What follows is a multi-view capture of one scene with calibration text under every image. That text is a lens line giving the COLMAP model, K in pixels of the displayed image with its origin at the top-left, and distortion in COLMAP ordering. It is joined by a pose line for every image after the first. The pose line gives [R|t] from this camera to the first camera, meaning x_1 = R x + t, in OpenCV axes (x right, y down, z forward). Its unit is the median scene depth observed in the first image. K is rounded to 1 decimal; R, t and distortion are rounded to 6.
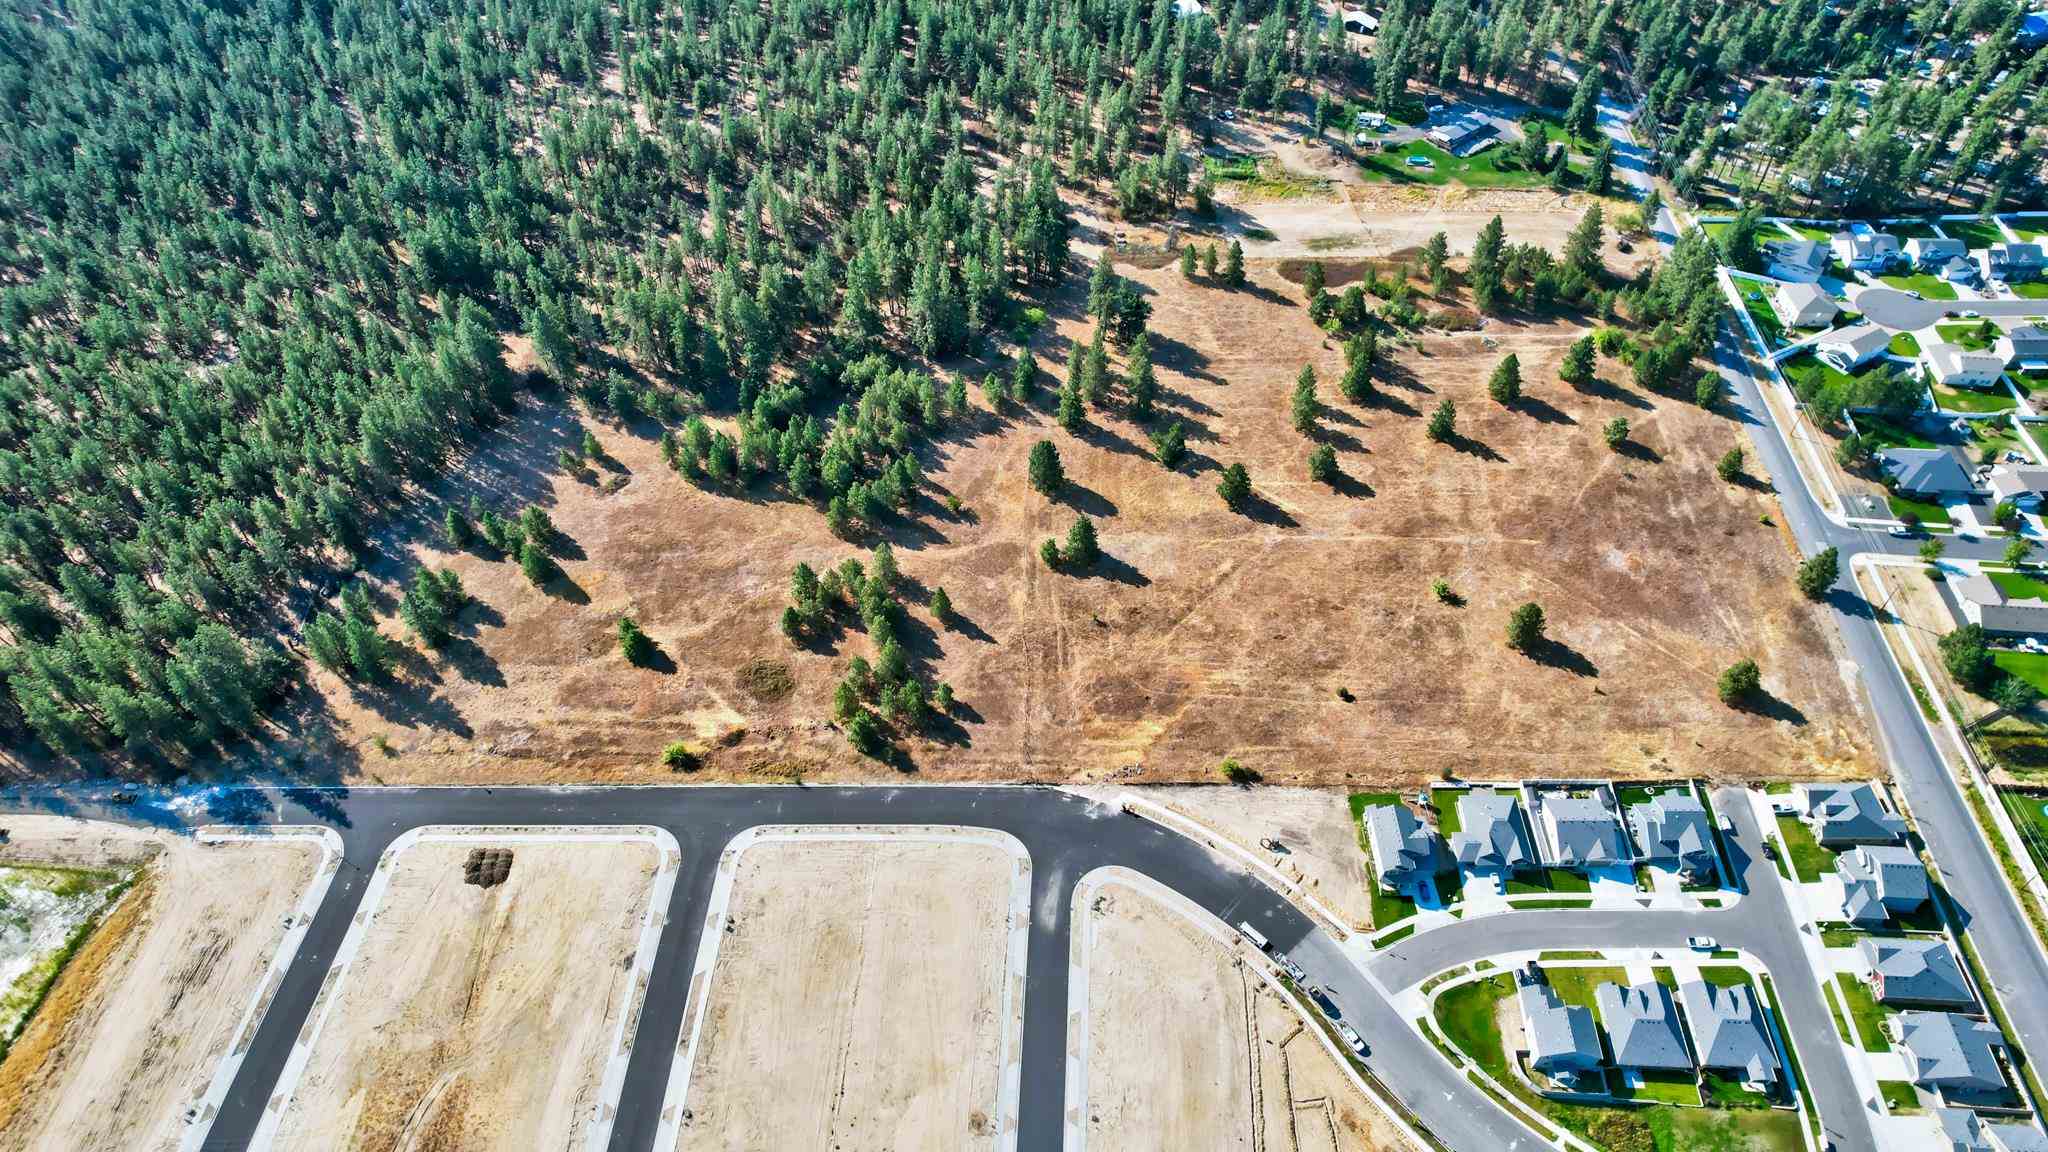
lens RADIAL K [[1326.6, 0, 1014.0], [0, 1326.6, 578.3], [0, 0, 1]] dist [-0.079029, 0.076480]
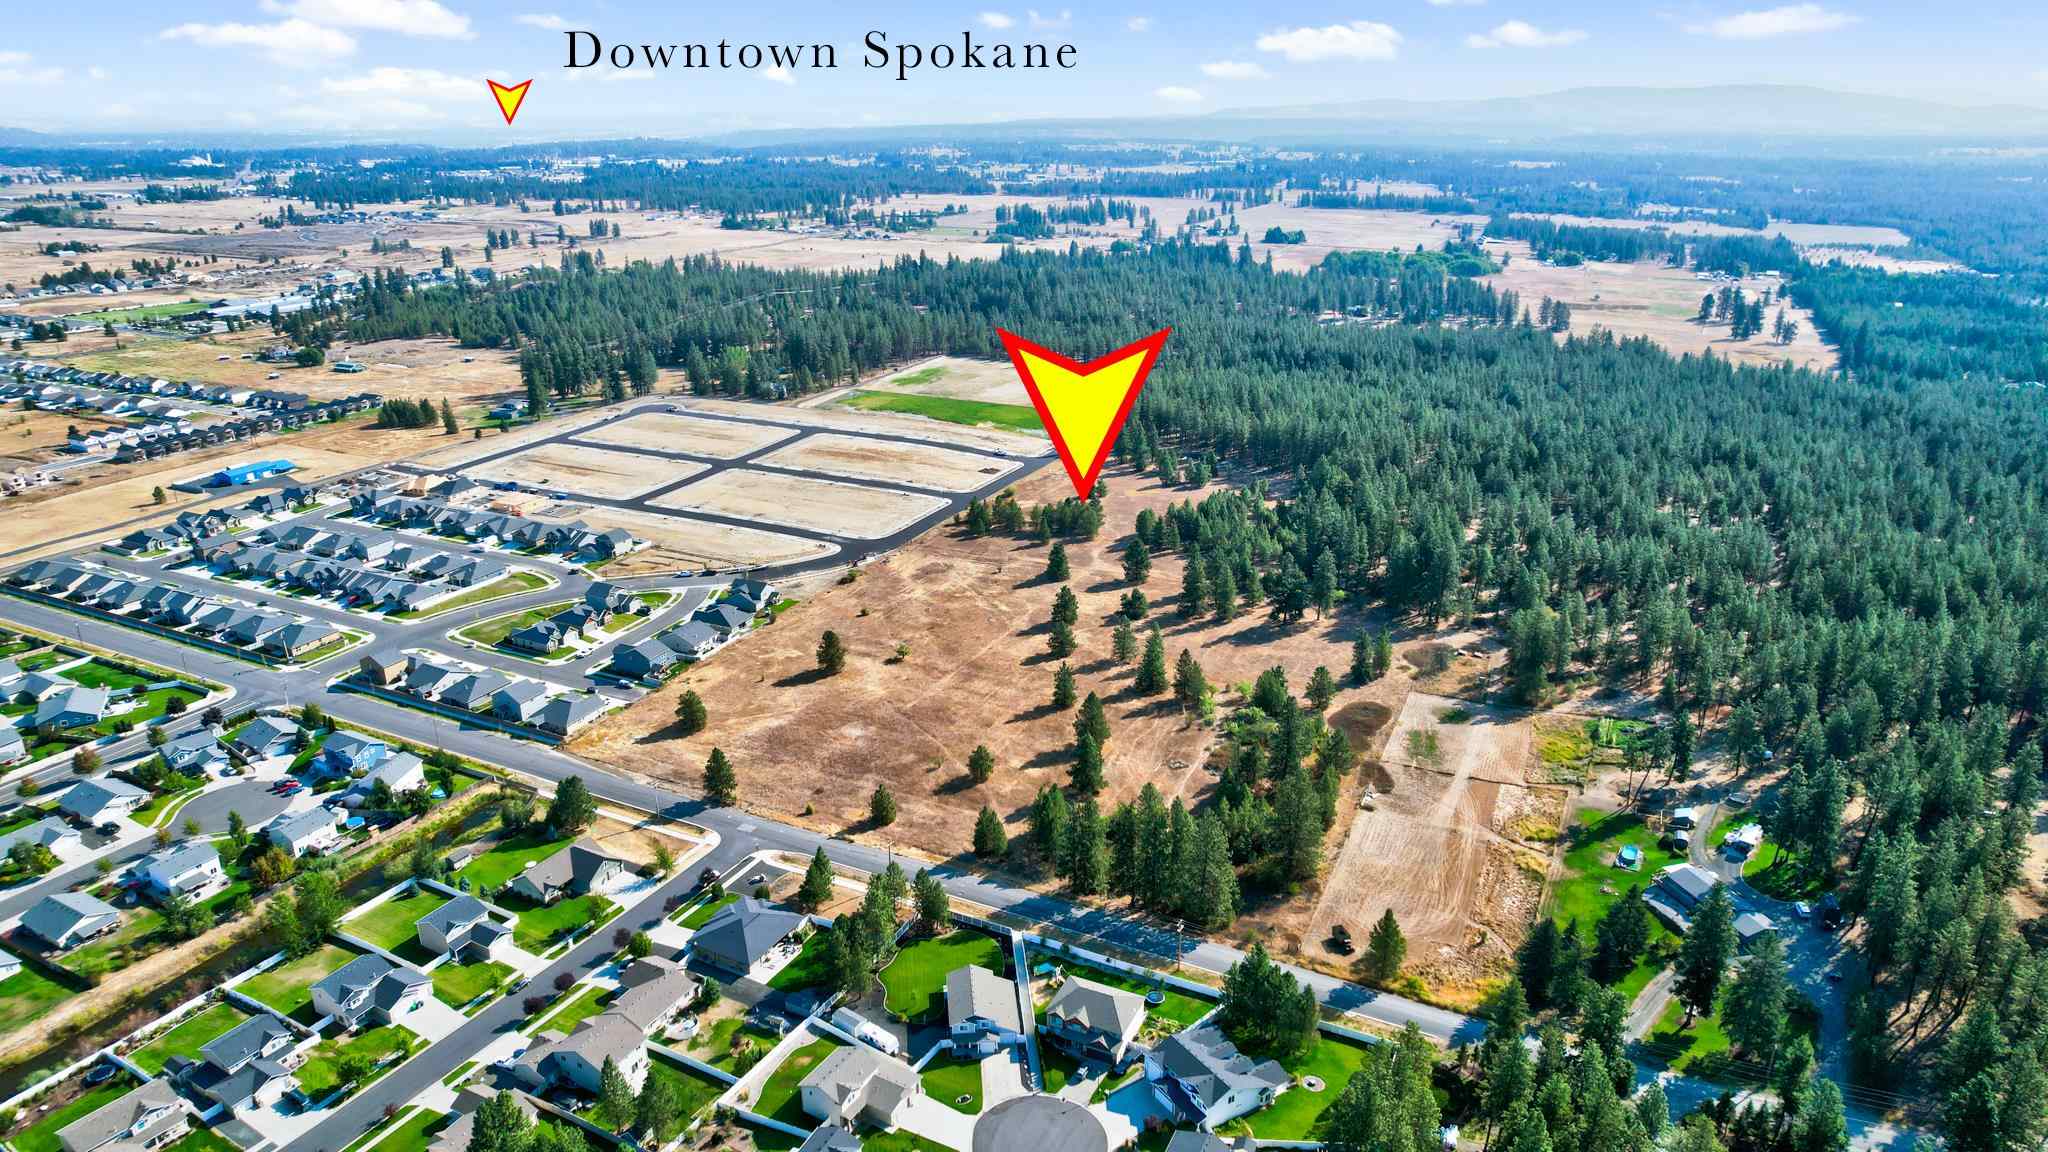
lens RADIAL K [[1326.6, 0, 1014.0], [0, 1326.6, 578.3], [0, 0, 1]] dist [-0.079029, 0.076480]
pose [[-0.407248, 0.322046, -0.854655, 1.384717], [-0.664712, 0.537229, 0.519175, -0.779371], [0.626344, 0.779532, -0.004717, 1.067869]]
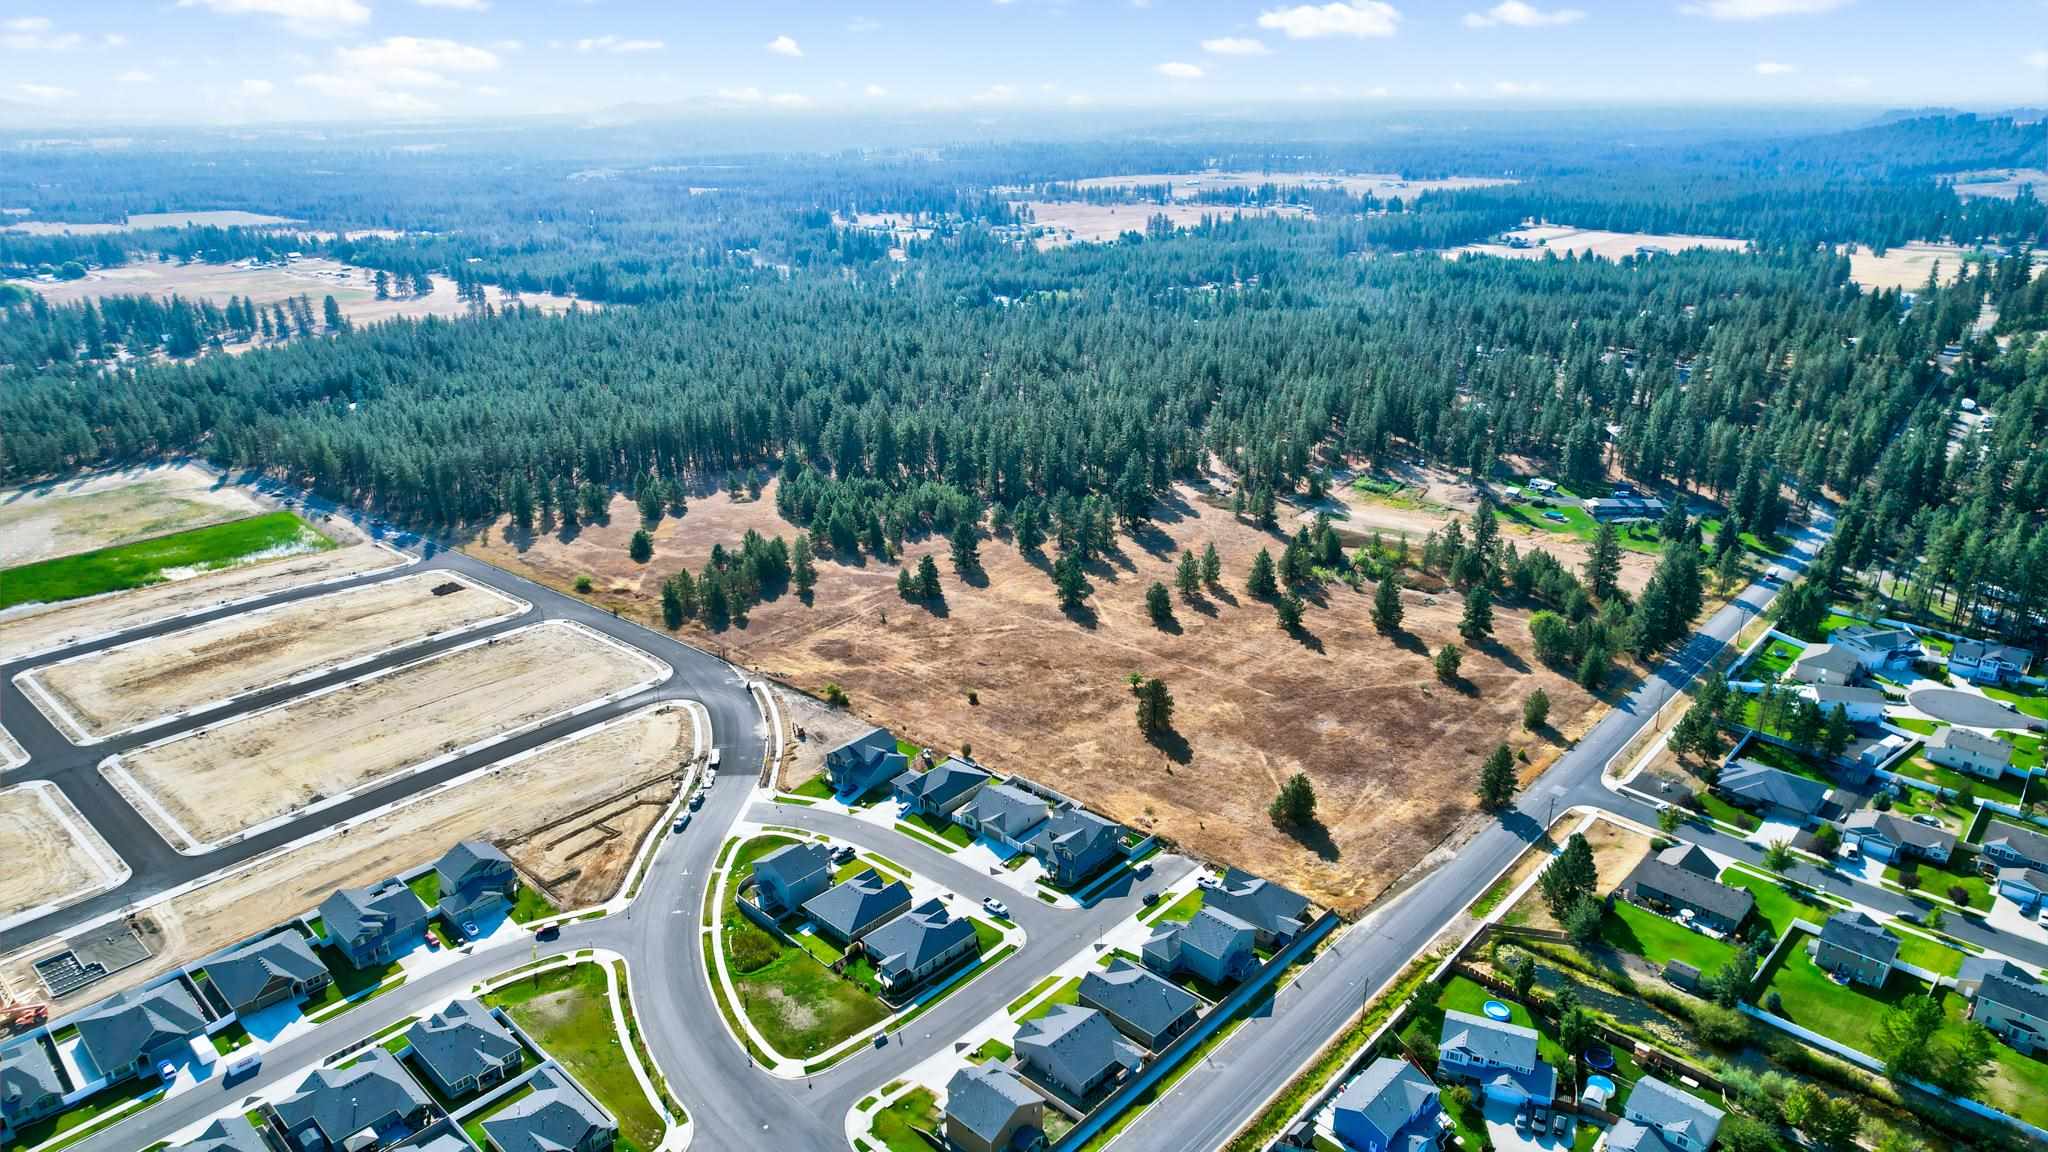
lens RADIAL K [[1305.9, 0, 1015.1], [0, 1305.9, 584.0], [0, 0, 1]] dist [-0.080132, 0.078402]
pose [[0.765874, 0.234774, -0.598597, 0.893706], [-0.471286, 0.838271, -0.274211, 0.285894], [0.437409, 0.492121, 0.752655, 0.150523]]
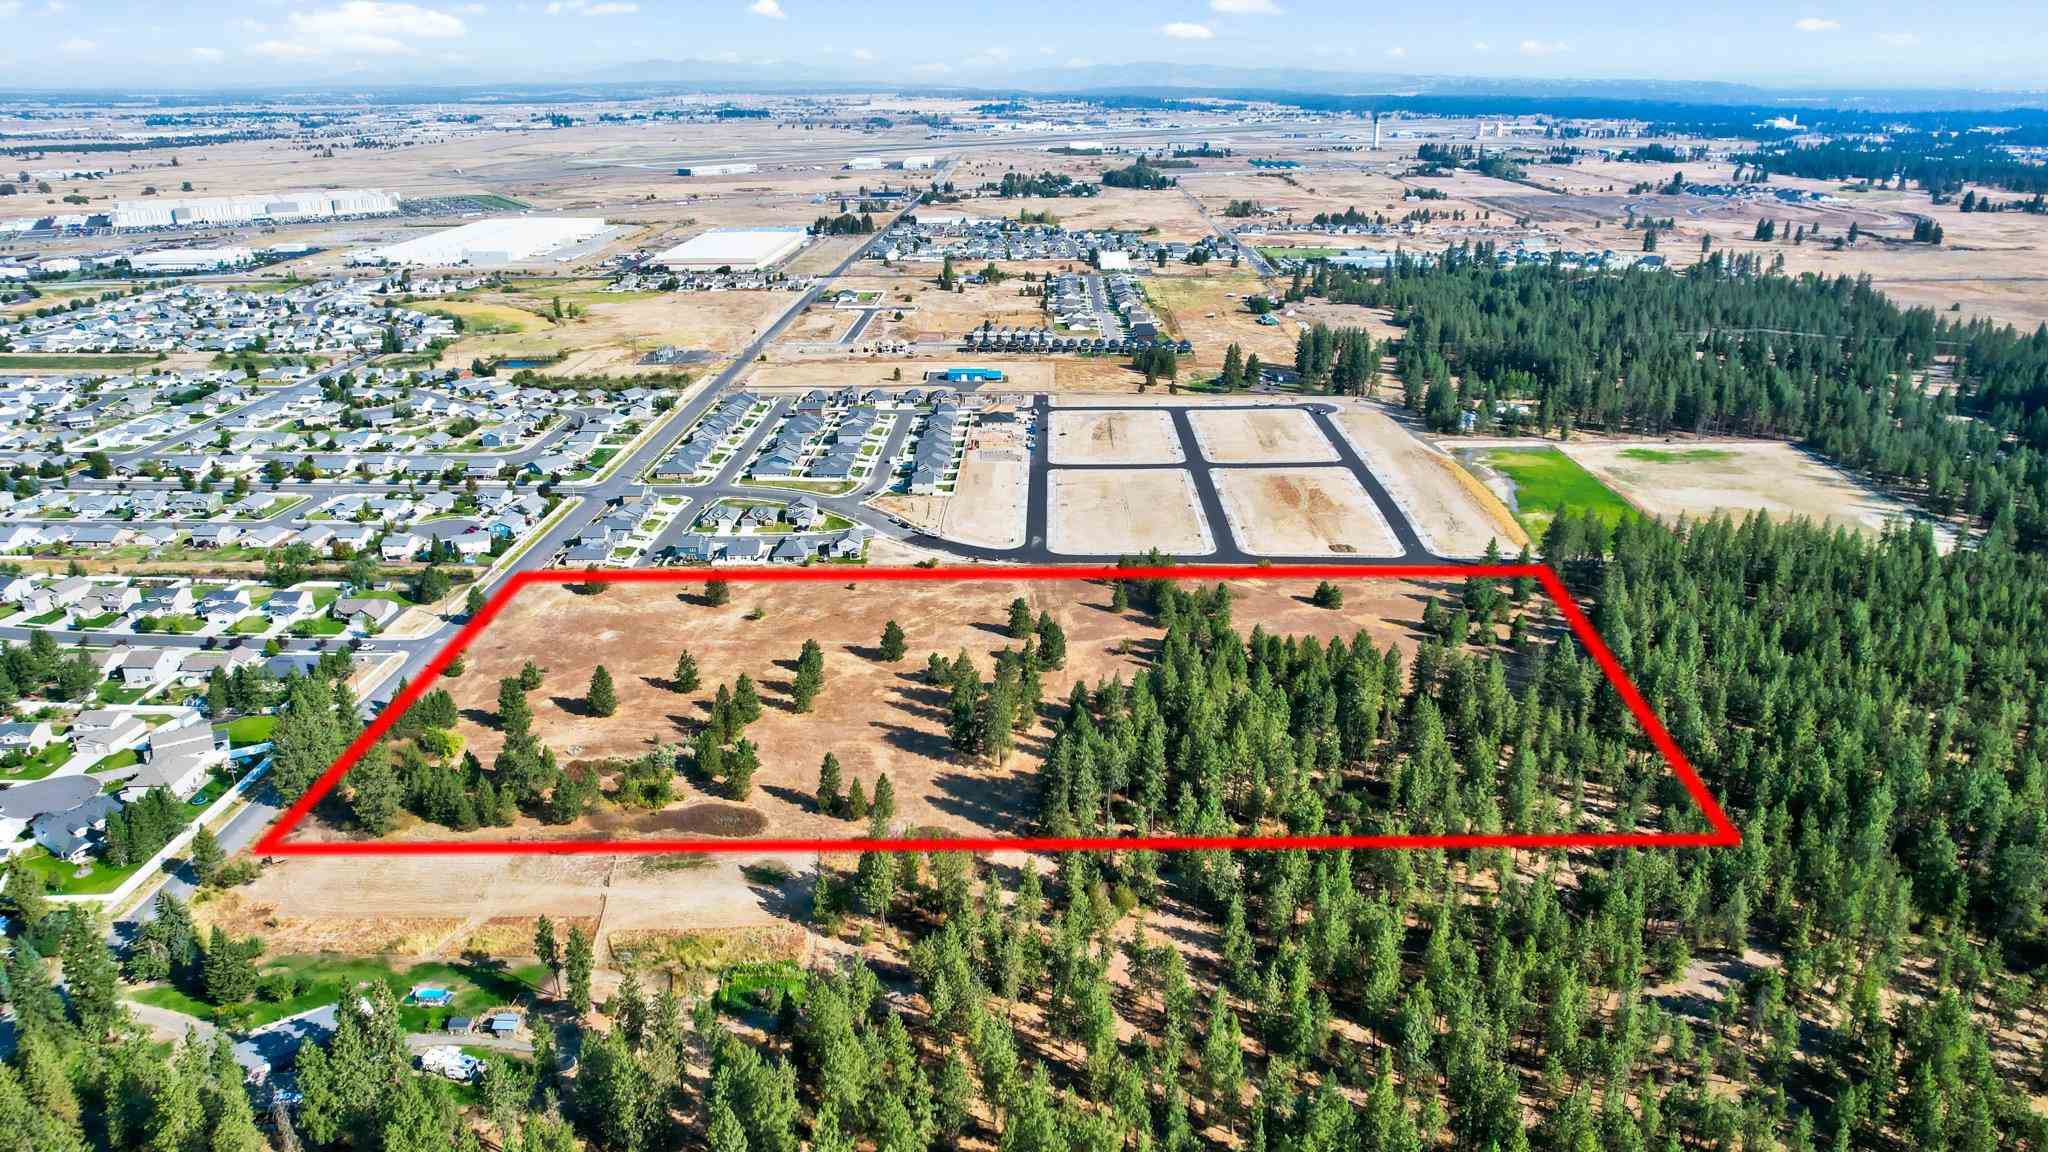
lens RADIAL K [[1362.8, 0, 1019.9], [0, 1362.8, 629.8], [0, 0, 1]] dist [-0.049261, 0.026206]
pose [[-0.999218, 0.028055, -0.027872, 0.097575], [-0.016525, 0.344116, 0.938782, -1.384037], [0.035929, 0.938508, -0.343383, 1.586115]]
